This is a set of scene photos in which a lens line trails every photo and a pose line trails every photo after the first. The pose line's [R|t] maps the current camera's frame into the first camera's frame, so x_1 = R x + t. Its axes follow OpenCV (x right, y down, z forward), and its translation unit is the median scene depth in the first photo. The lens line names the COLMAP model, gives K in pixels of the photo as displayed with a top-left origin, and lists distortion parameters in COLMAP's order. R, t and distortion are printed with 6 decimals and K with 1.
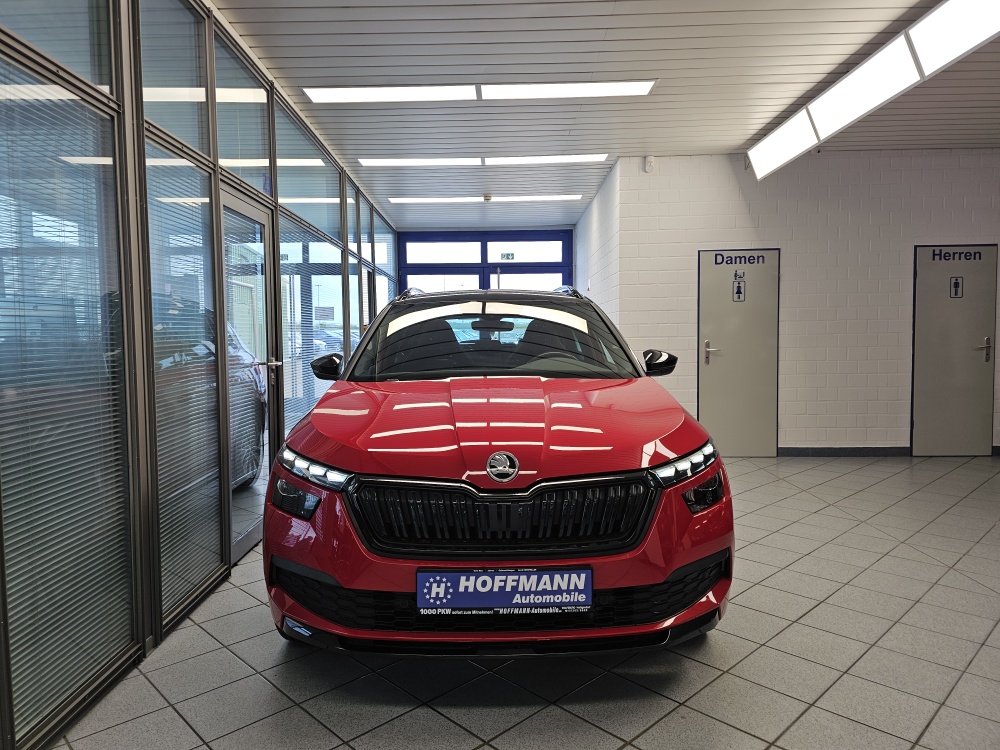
lens RADIAL K [[671.9, 0, 476.7], [0, 671.9, 407.2], [0, 0, 1]] dist [0.054029, -0.046594]
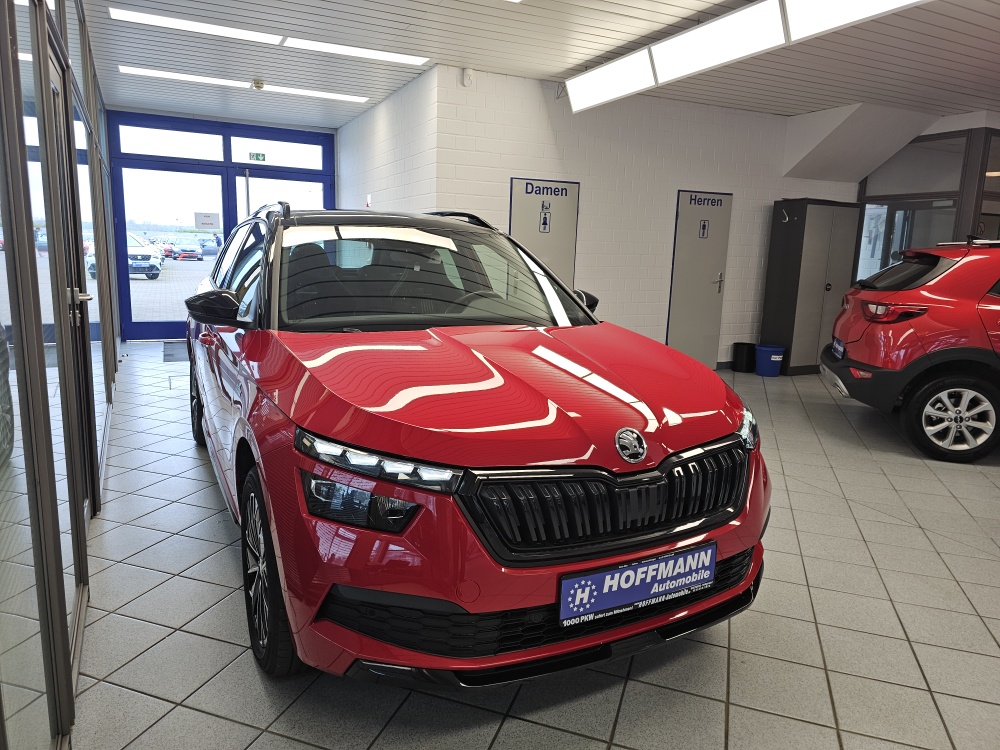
lens RADIAL K [[671.9, 0, 507.4], [0, 671.9, 405.6], [0, 0, 1]] dist [0.054029, -0.046594]
pose [[0.889861, -0.065023, 0.451574, -0.163533], [0.009781, 0.992283, 0.123607, -0.023823], [-0.456126, -0.105577, 0.883630, 0.099919]]
